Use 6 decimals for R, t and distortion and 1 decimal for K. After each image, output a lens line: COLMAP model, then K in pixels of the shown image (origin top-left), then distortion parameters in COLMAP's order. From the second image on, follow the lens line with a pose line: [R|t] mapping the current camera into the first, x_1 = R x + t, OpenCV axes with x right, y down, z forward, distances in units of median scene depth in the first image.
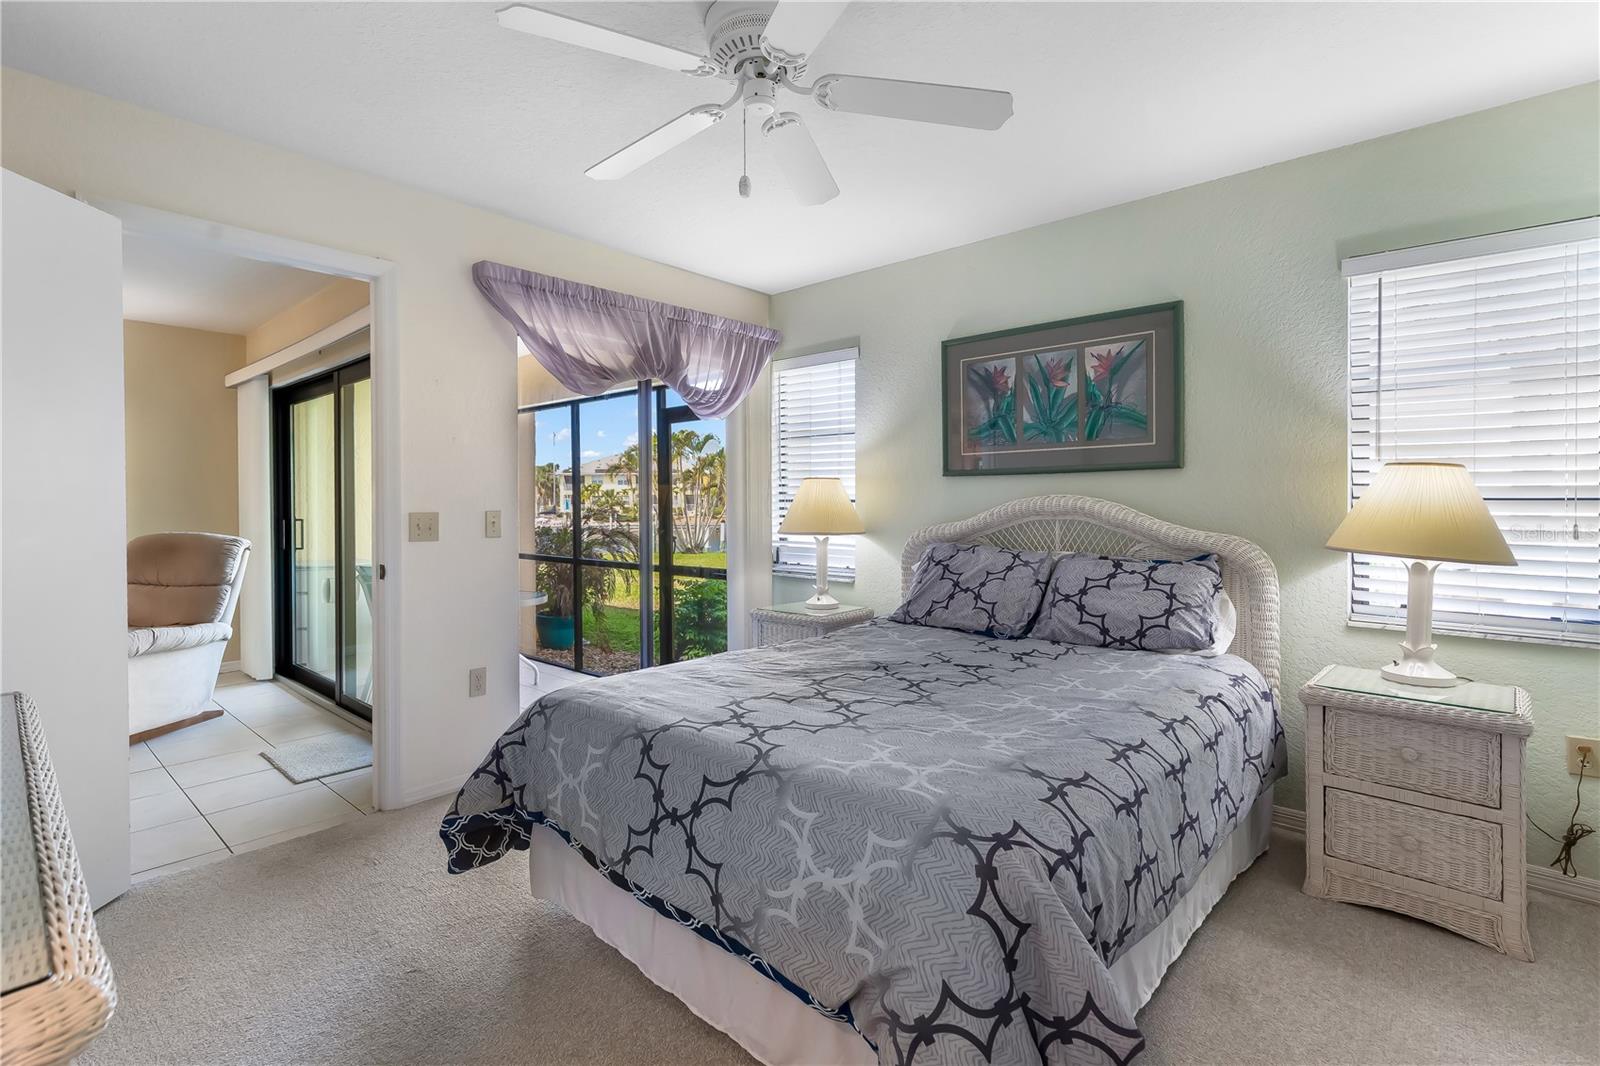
lens RADIAL K [[723.2, 0, 791.2], [0, 723.2, 526.6], [0, 0, 1]] dist [0.003715, -0.000026]
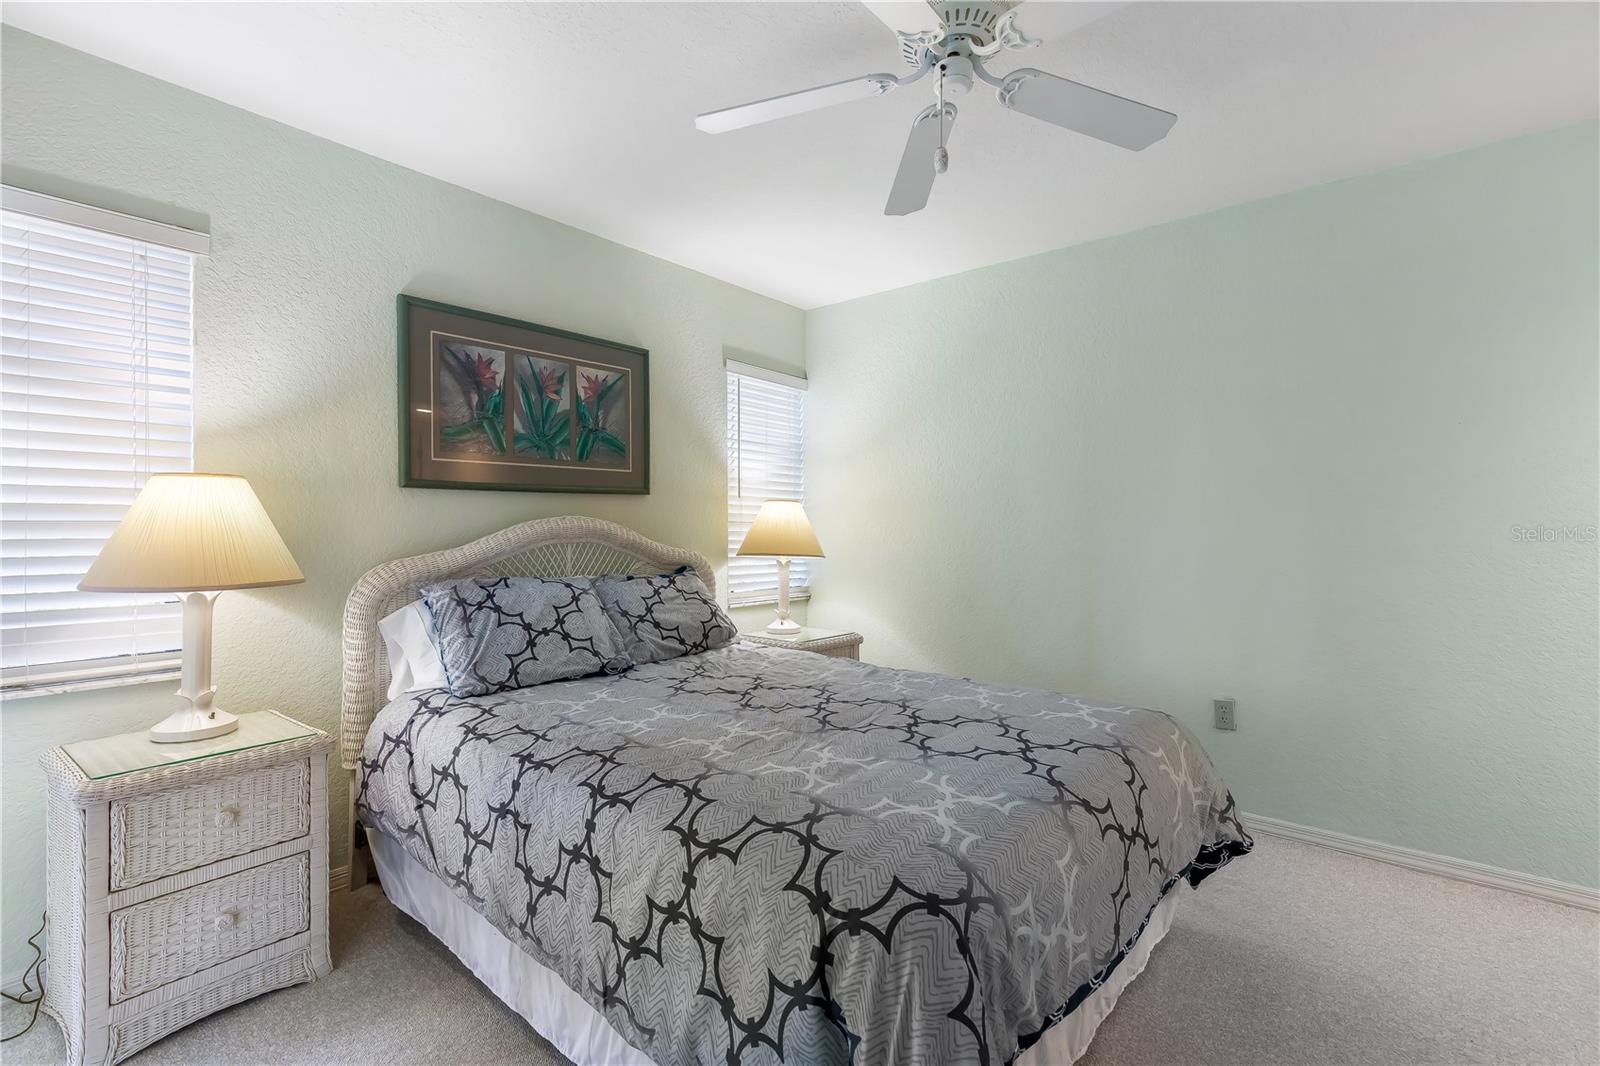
lens RADIAL K [[723.2, 0, 791.2], [0, 723.2, 526.6], [0, 0, 1]] dist [0.003715, -0.000026]
pose [[-0.022377, 0.006005, 0.999732, -0.562253], [0.043921, 0.999022, -0.005018, -0.012779], [-0.998784, 0.043797, -0.022619, 0.729154]]
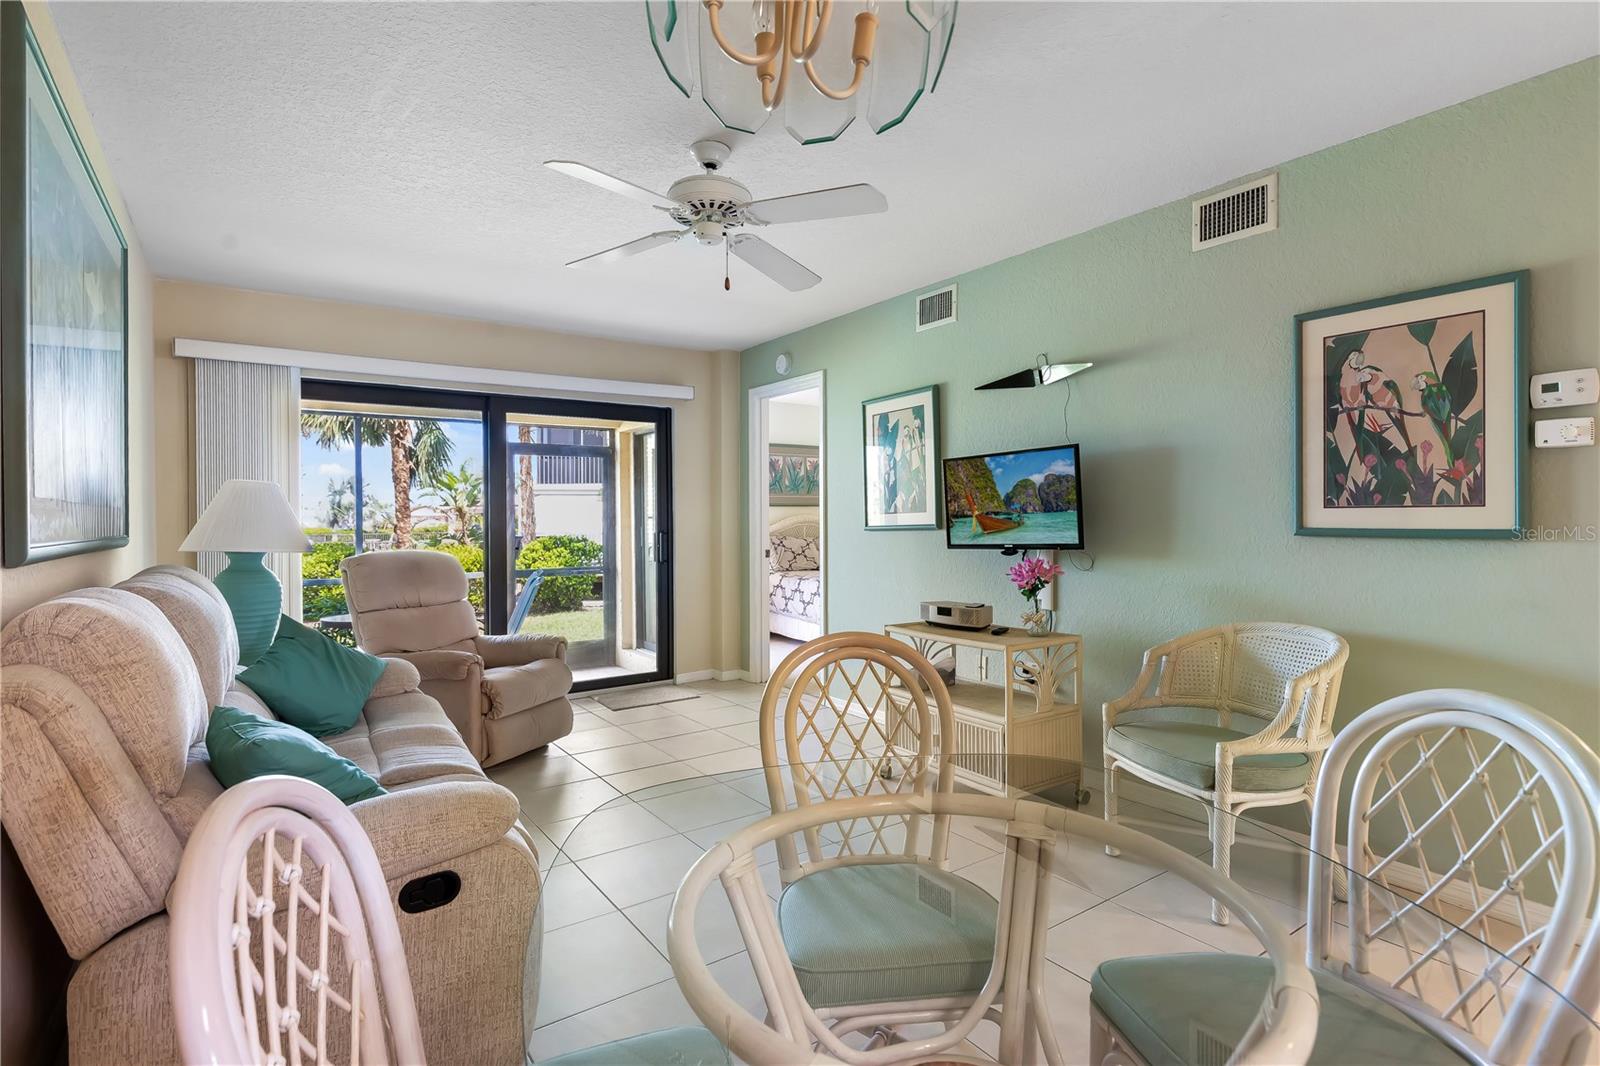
lens RADIAL K [[794.6, 0, 800.0], [0, 794.6, 533.0], [0, 0, 1]] dist [-0.001878, -0.000219]
pose [[0.223291, -0.011278, 0.974687, -2.288857], [0.039955, 0.999199, 0.002408, 0.010240], [-0.973933, 0.038406, 0.223562, 0.399079]]
